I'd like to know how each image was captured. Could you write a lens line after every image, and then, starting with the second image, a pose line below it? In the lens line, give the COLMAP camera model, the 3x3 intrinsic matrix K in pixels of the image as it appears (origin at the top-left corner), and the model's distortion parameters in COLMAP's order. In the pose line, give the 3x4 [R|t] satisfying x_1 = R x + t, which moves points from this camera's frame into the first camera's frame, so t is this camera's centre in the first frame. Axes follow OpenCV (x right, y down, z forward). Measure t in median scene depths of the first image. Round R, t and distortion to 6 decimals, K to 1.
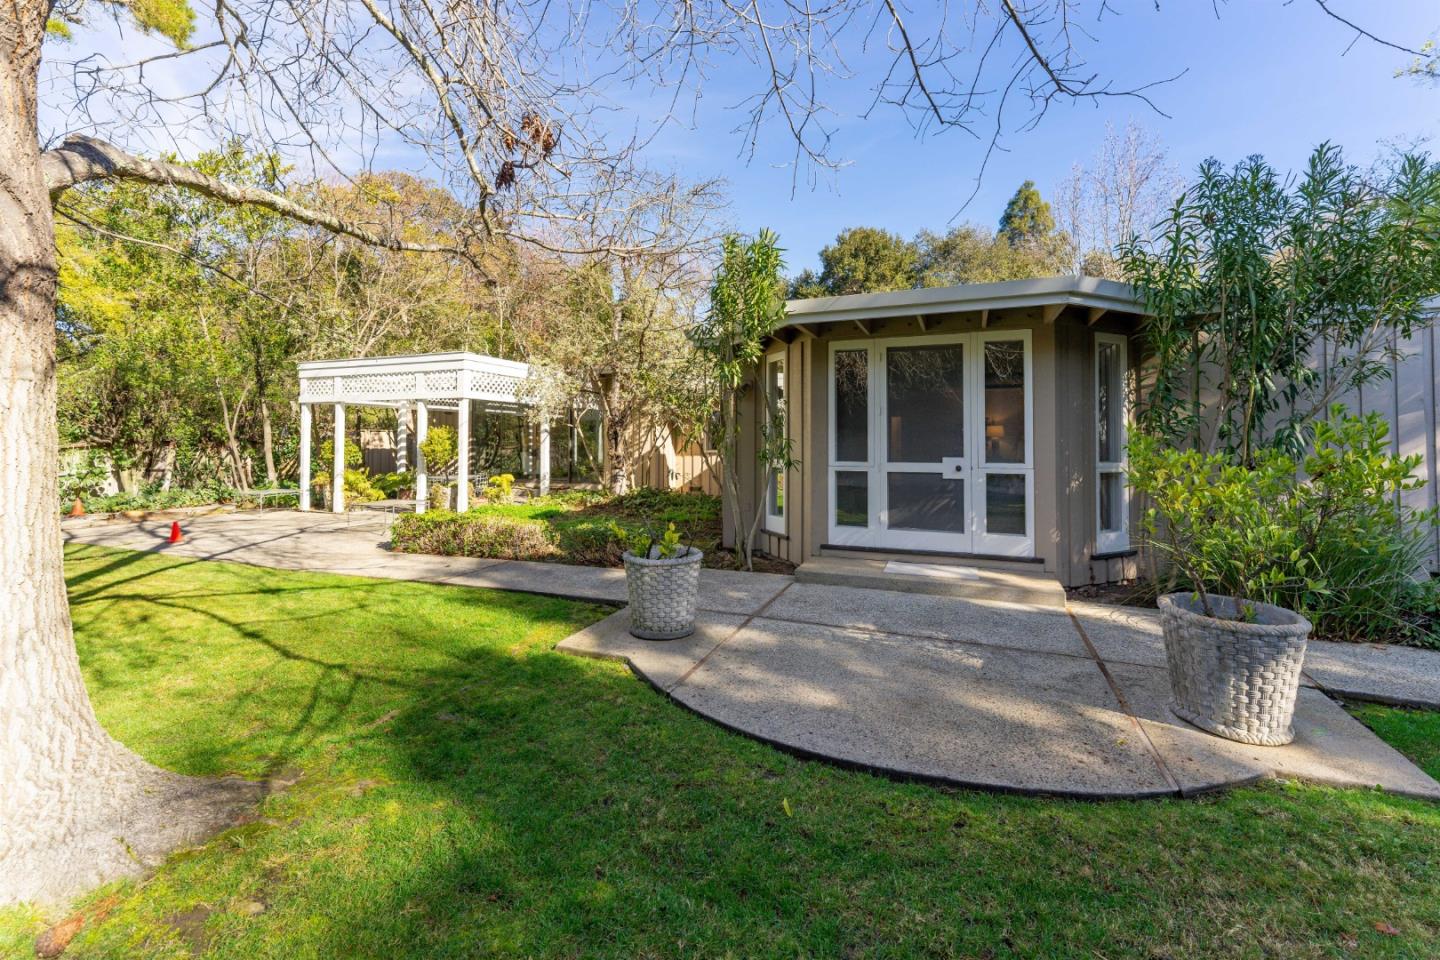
lens RADIAL K [[598.4, 0, 715.5], [0, 598.4, 427.8], [0, 0, 1]] dist [-0.000512, 0.000004]
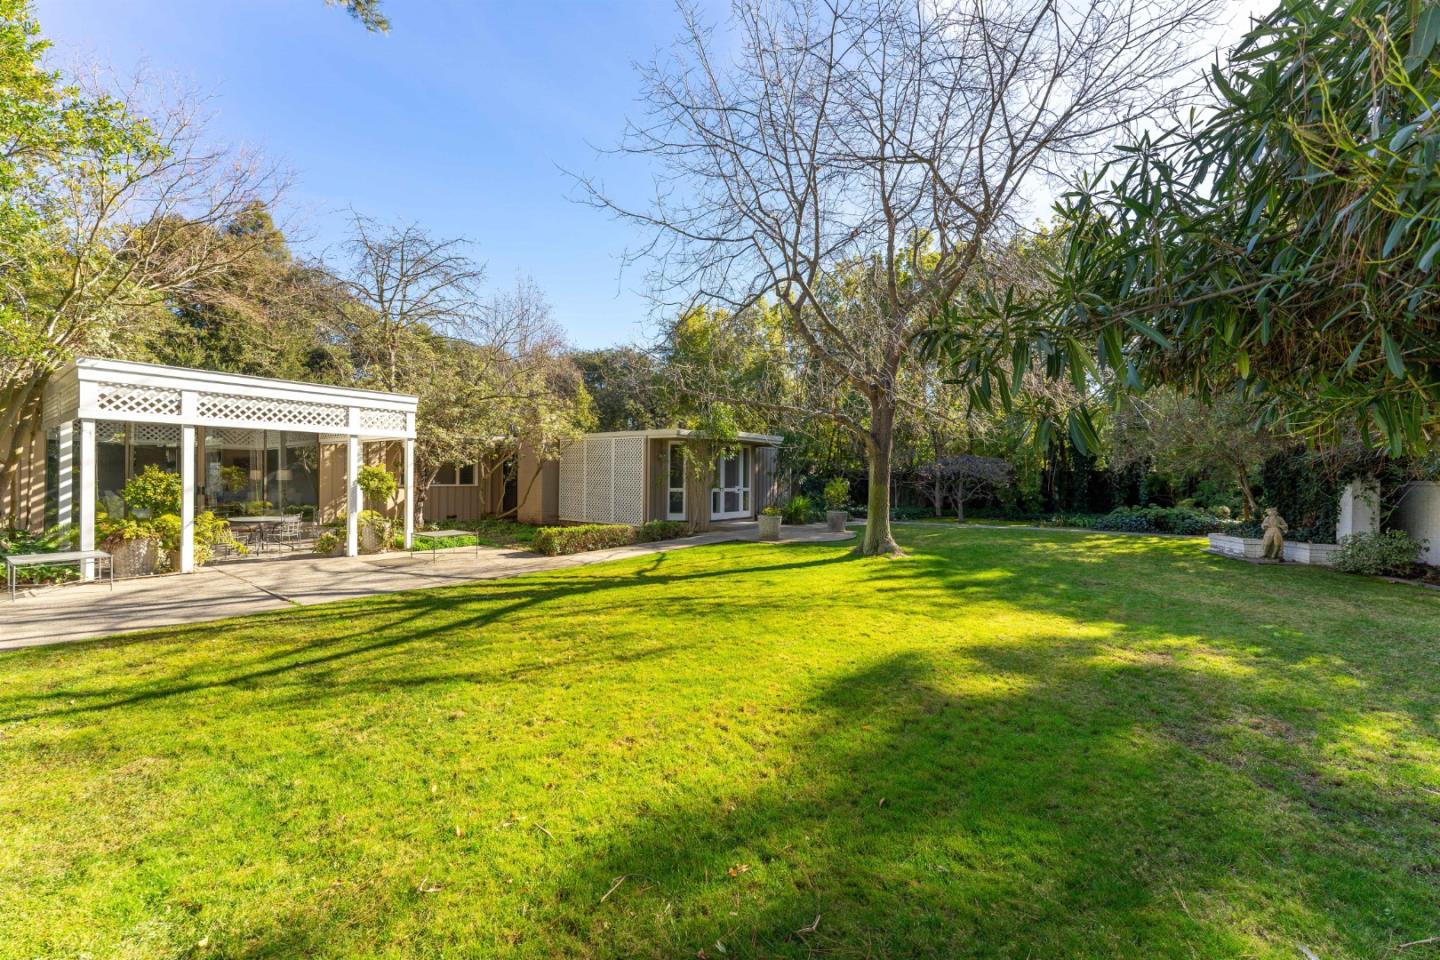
lens RADIAL K [[584.0, 0, 722.8], [0, 584.0, 470.4], [0, 0, 1]] dist [0.000340, 0.000070]
pose [[0.232142, 0.010503, 0.972625, -1.276079], [-0.037869, 0.999281, -0.001753, -0.012086], [-0.971944, -0.036425, 0.232373, 0.201829]]
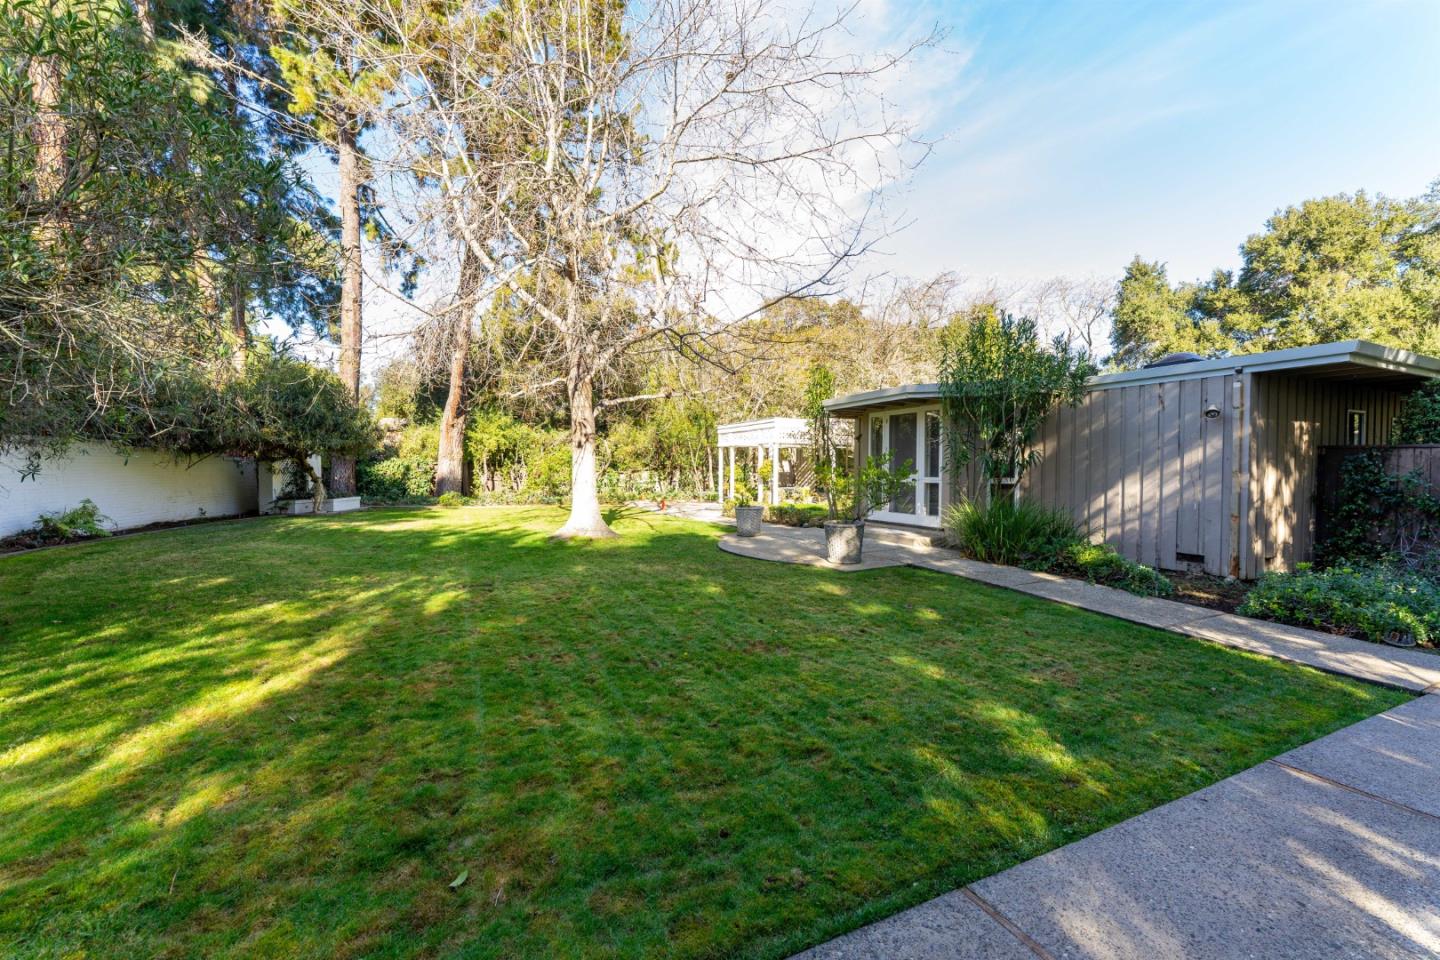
lens RADIAL K [[584.0, 0, 722.8], [0, 584.0, 470.4], [0, 0, 1]] dist [0.000340, 0.000070]
pose [[0.733359, 0.002828, -0.679835, 0.619984], [0.016104, 0.999639, 0.021530, -0.005909], [0.679651, -0.026737, 0.733049, -0.386209]]
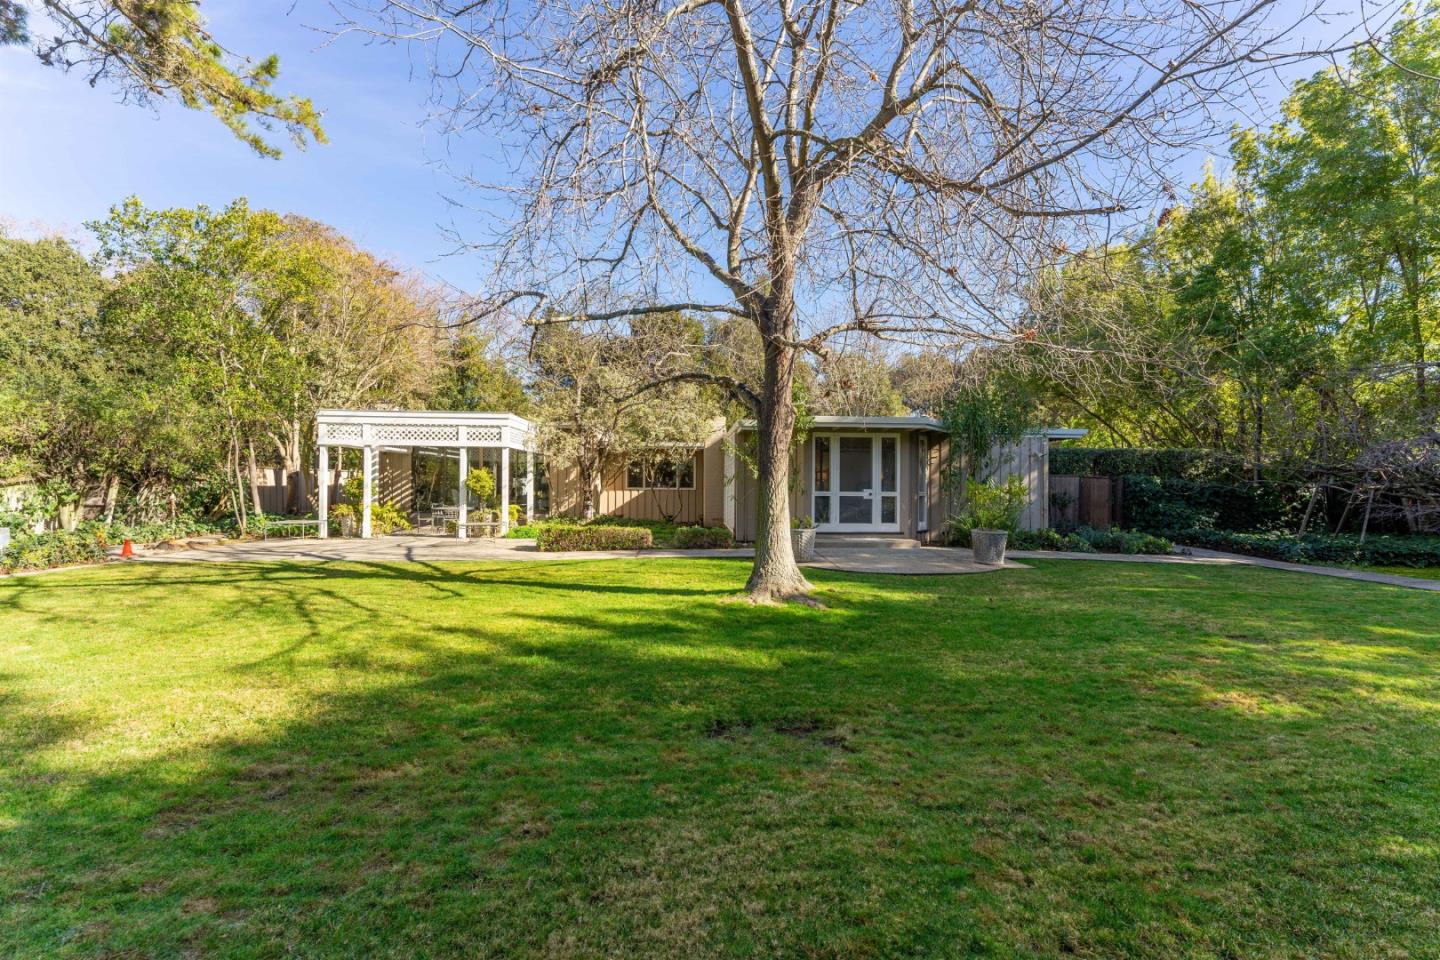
lens RADIAL K [[584.0, 0, 722.8], [0, 584.0, 470.4], [0, 0, 1]] dist [0.000340, 0.000070]
pose [[0.907921, 0.014418, 0.418894, -0.512587], [-0.016424, 0.999864, 0.001184, -0.007412], [-0.418820, -0.007955, 0.908034, -0.378749]]
